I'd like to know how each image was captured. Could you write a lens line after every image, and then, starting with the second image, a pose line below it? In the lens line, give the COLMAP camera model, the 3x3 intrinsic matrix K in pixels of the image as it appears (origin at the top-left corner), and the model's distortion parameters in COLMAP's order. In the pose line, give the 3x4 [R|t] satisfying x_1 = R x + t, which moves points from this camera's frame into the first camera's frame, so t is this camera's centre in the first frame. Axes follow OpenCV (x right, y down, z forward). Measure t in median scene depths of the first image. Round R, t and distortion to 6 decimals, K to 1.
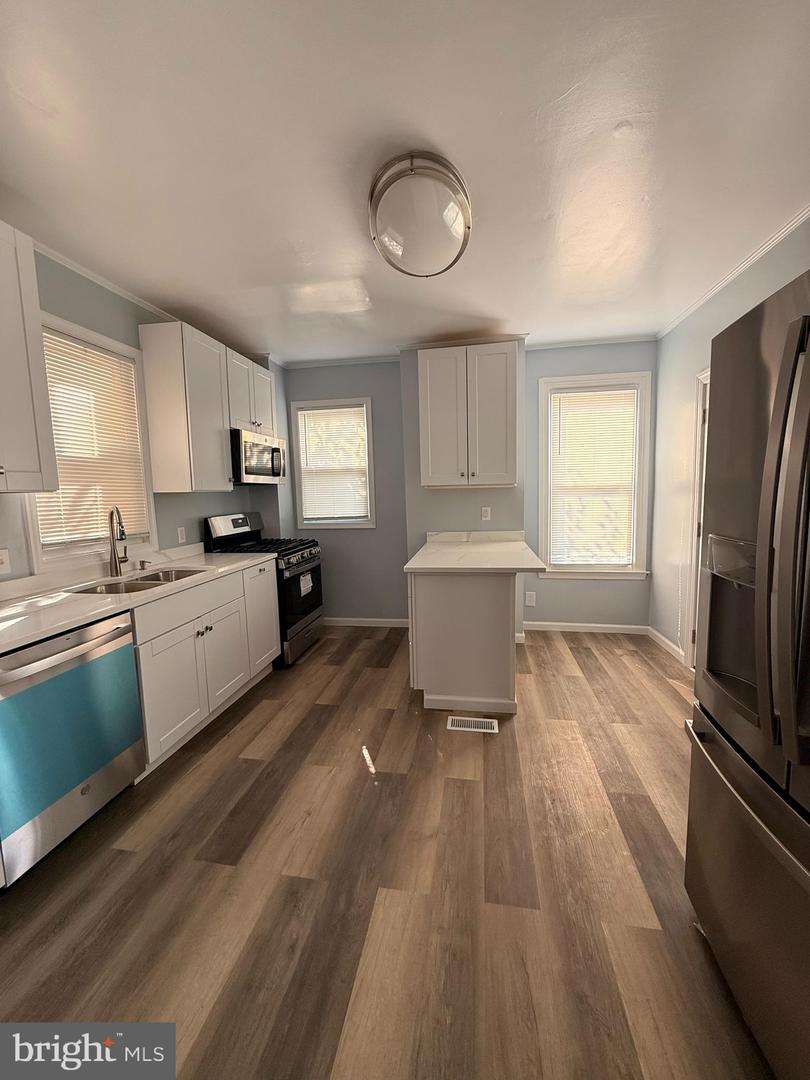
lens RADIAL K [[430.7, 0, 407.3], [0, 430.7, 536.0], [0, 0, 1]] dist [0.001908, 0.000195]
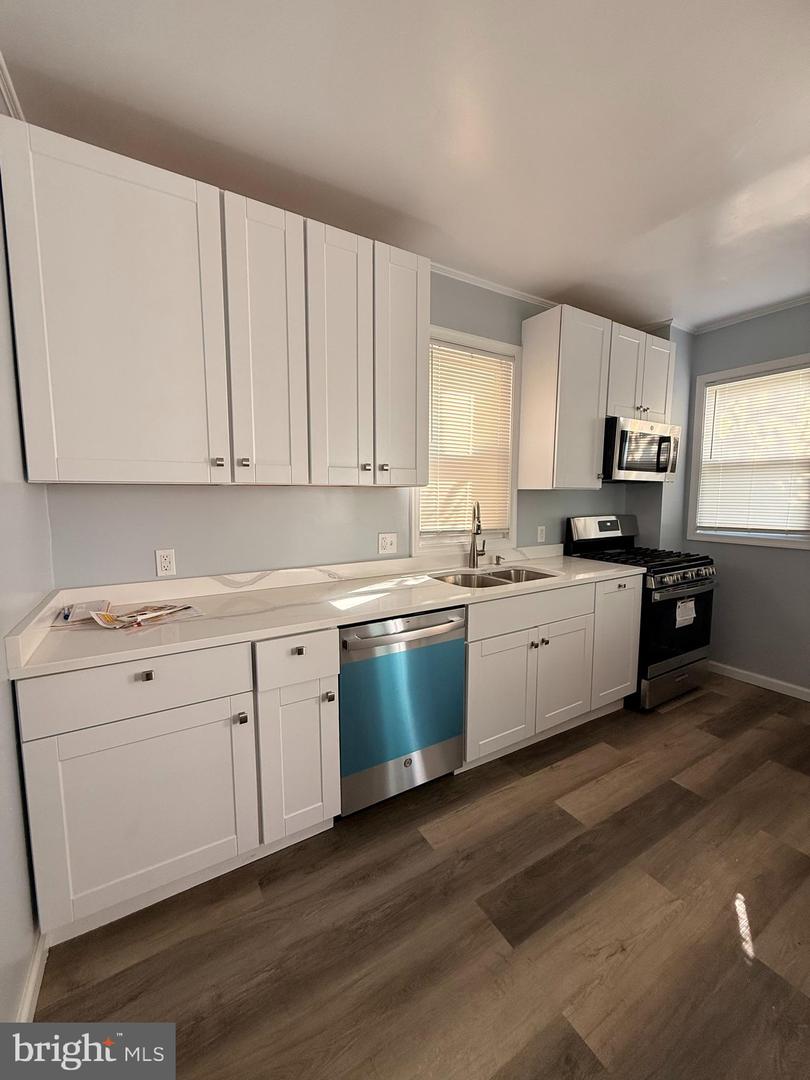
lens RADIAL K [[430.7, 0, 407.3], [0, 430.7, 536.0], [0, 0, 1]] dist [0.001908, 0.000195]
pose [[0.652234, 0.101138, -0.751240, 0.003615], [-0.097628, 0.994013, 0.049060, -0.017806], [0.751705, 0.041343, 0.658203, 0.162722]]
